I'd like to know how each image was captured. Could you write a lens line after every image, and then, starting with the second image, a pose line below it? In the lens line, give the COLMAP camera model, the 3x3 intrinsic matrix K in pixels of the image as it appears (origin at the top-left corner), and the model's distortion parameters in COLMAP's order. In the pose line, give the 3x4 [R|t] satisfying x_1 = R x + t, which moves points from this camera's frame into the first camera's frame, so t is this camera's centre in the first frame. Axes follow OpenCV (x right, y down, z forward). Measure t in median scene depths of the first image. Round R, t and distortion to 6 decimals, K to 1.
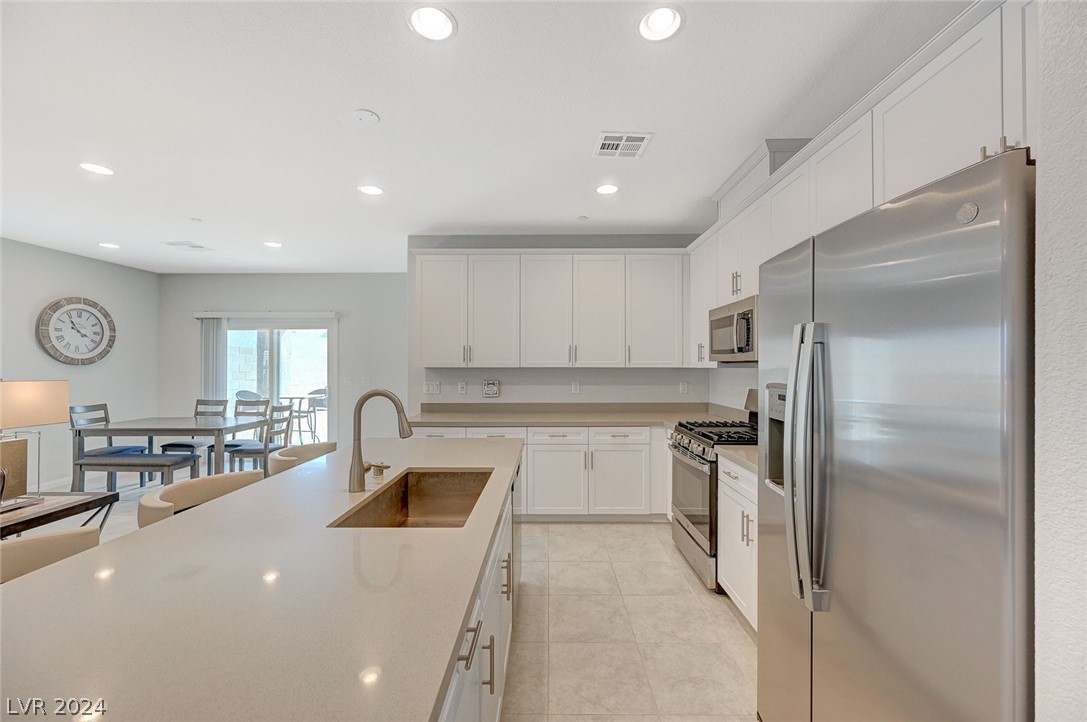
lens RADIAL K [[428.0, 0, 545.2], [0, 428.0, 361.6], [0, 0, 1]] dist [0.000057, -0.000080]
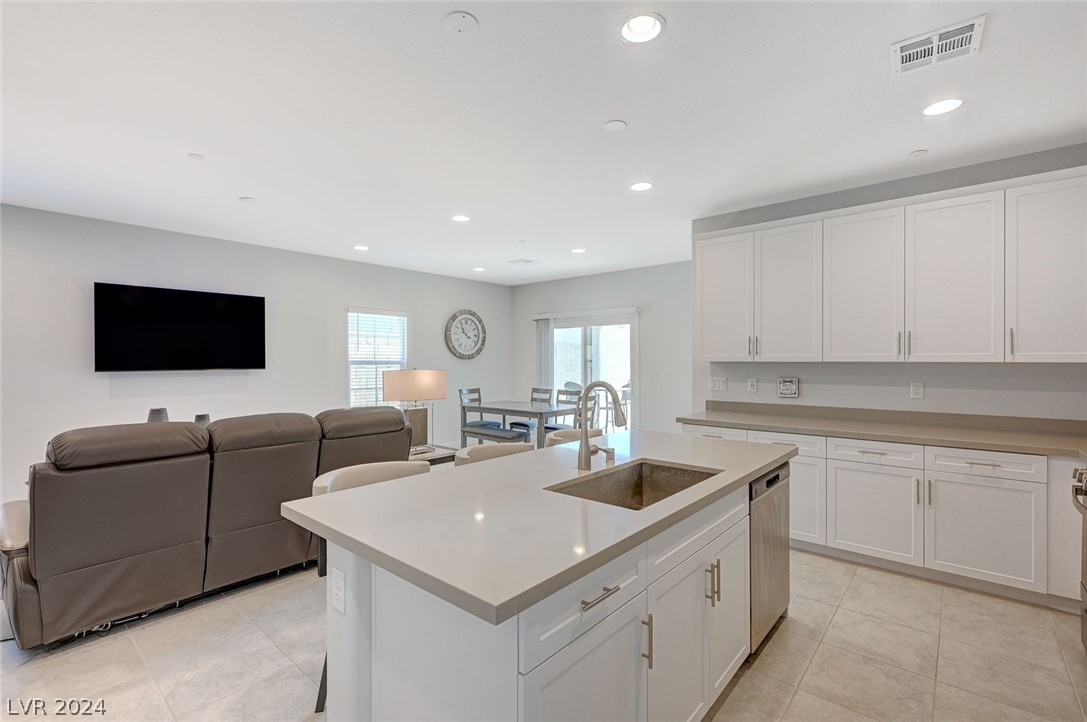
lens RADIAL K [[485.5, 0, 544.4], [0, 485.5, 360.8], [0, 0, 1]] dist [0.000904, 0.000271]
pose [[0.761403, 0.001208, -0.648278, 0.111905], [0.006561, 0.999933, 0.009568, -0.000391], [0.648246, -0.011539, 0.761344, -0.019764]]
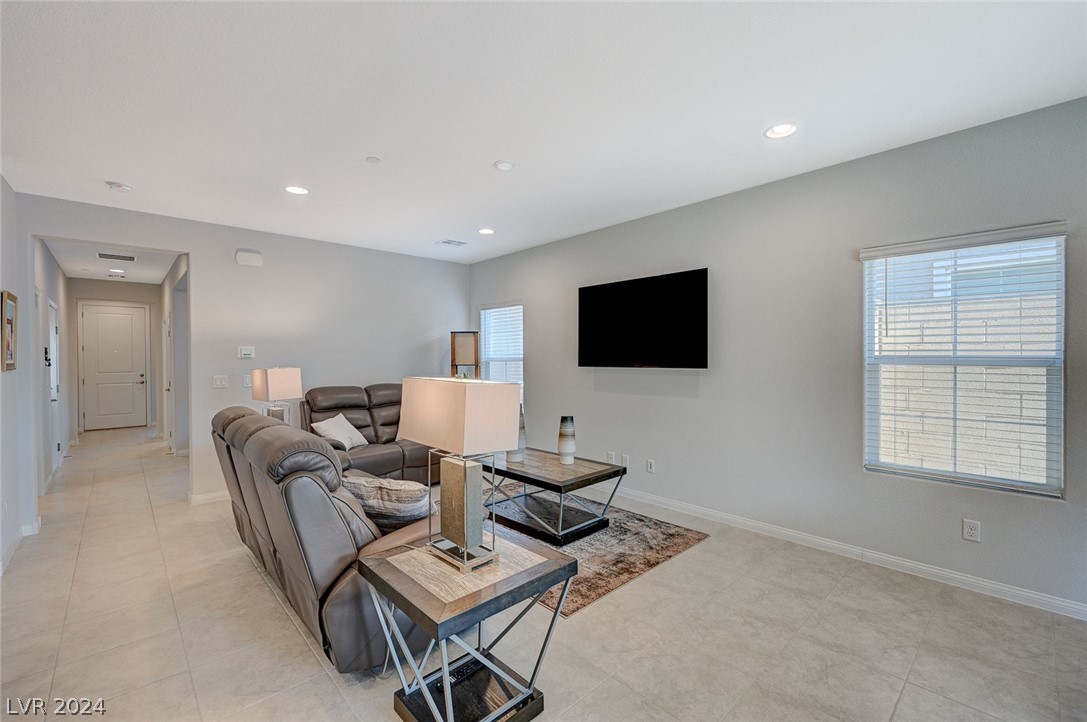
lens RADIAL K [[454.4, 0, 544.2], [0, 454.4, 361.9], [0, 0, 1]] dist [0.000073, -0.000102]
pose [[-0.722236, 0.013173, -0.691521, -0.409410], [0.012187, 0.999906, 0.006319, 0.006707], [0.691540, -0.003864, -0.722328, 0.807294]]
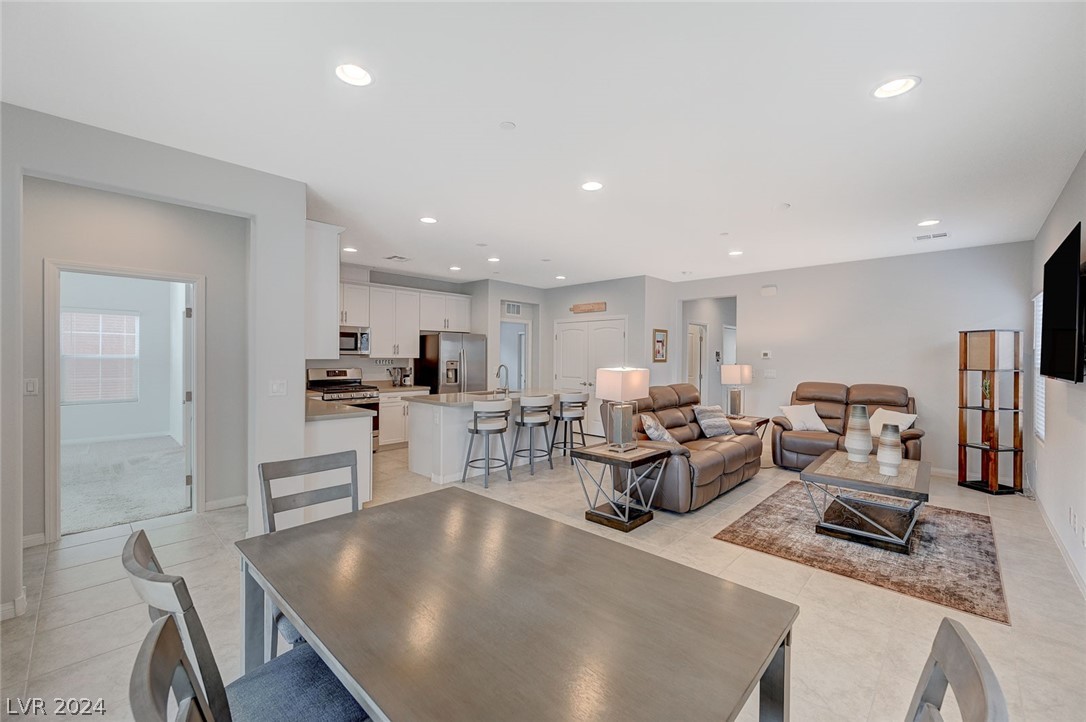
lens RADIAL K [[443.3, 0, 545.0], [0, 443.3, 358.9], [0, 0, 1]] dist [0.000578, 0.000084]
pose [[-0.732686, -0.008058, 0.680519, -1.063043], [-0.011542, 0.999933, -0.000586, 0.007166], [-0.680469, -0.008283, -0.732730, 1.173815]]
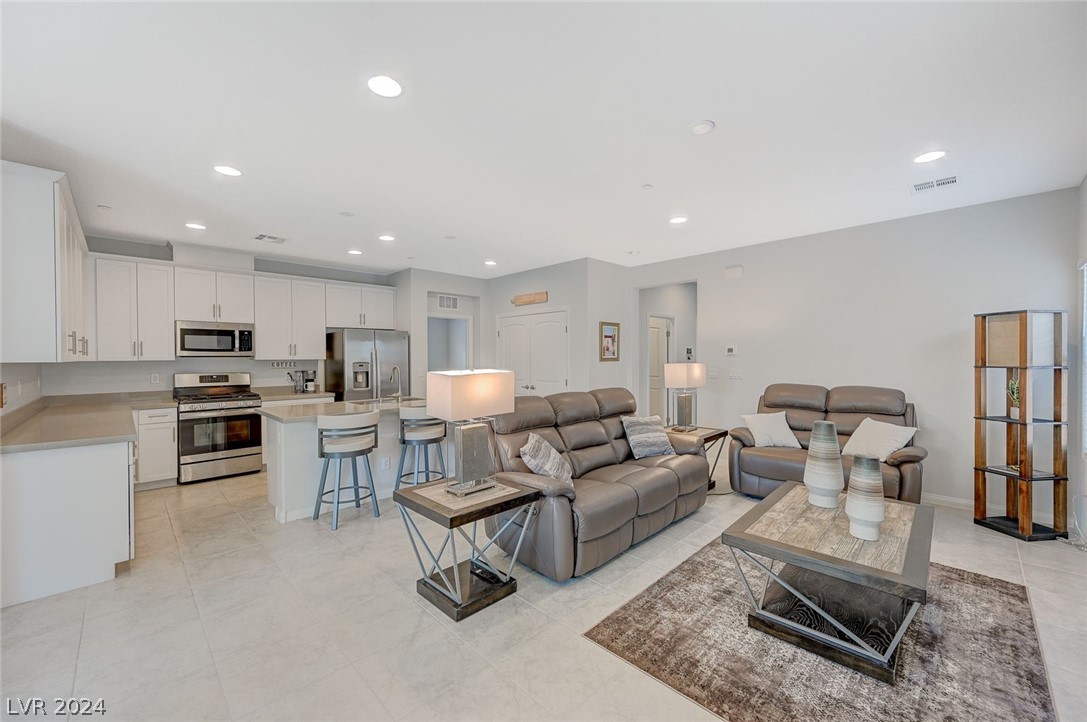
lens RADIAL K [[428.0, 0, 545.2], [0, 428.0, 361.6], [0, 0, 1]] dist [0.000057, -0.000080]
pose [[-0.712142, -0.003742, 0.702026, -1.057550], [0.000058, 0.999985, 0.005389, 0.008094], [-0.702036, 0.003878, -0.712131, 0.800482]]
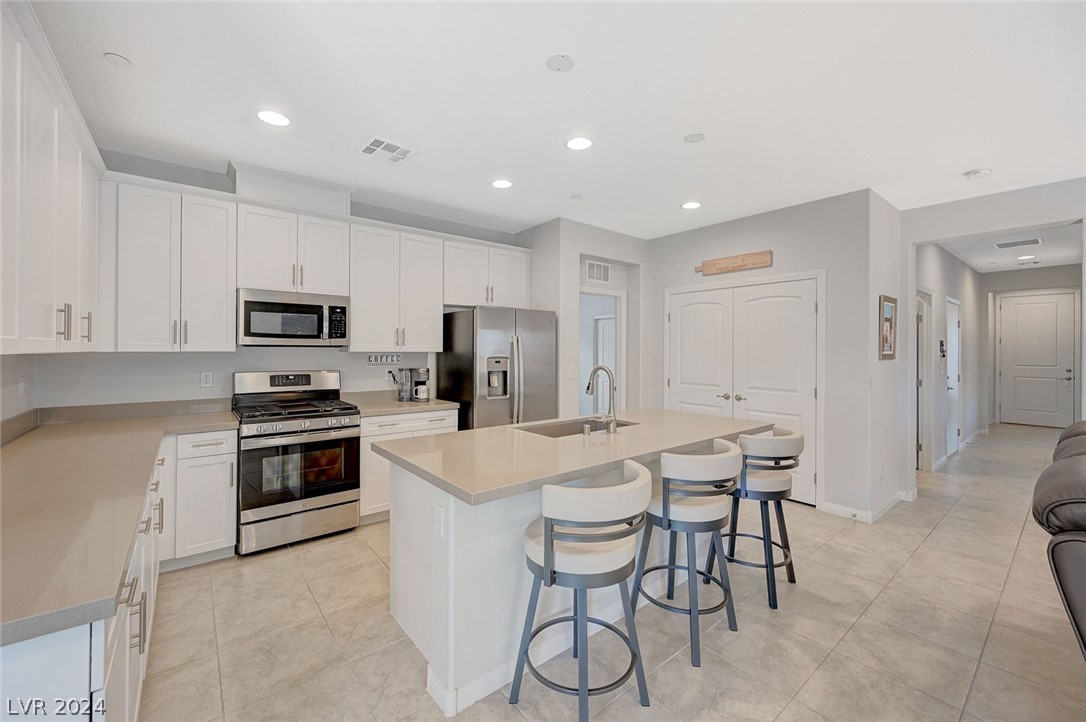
lens RADIAL K [[436.8, 0, 544.8], [0, 436.8, 349.4], [0, 0, 1]] dist [-0.000098, -0.000180]
pose [[-0.639822, -0.001211, 0.768522, -0.514658], [-0.010072, 0.999926, -0.006810, 0.006984], [-0.768457, -0.012098, -0.639787, 0.756429]]
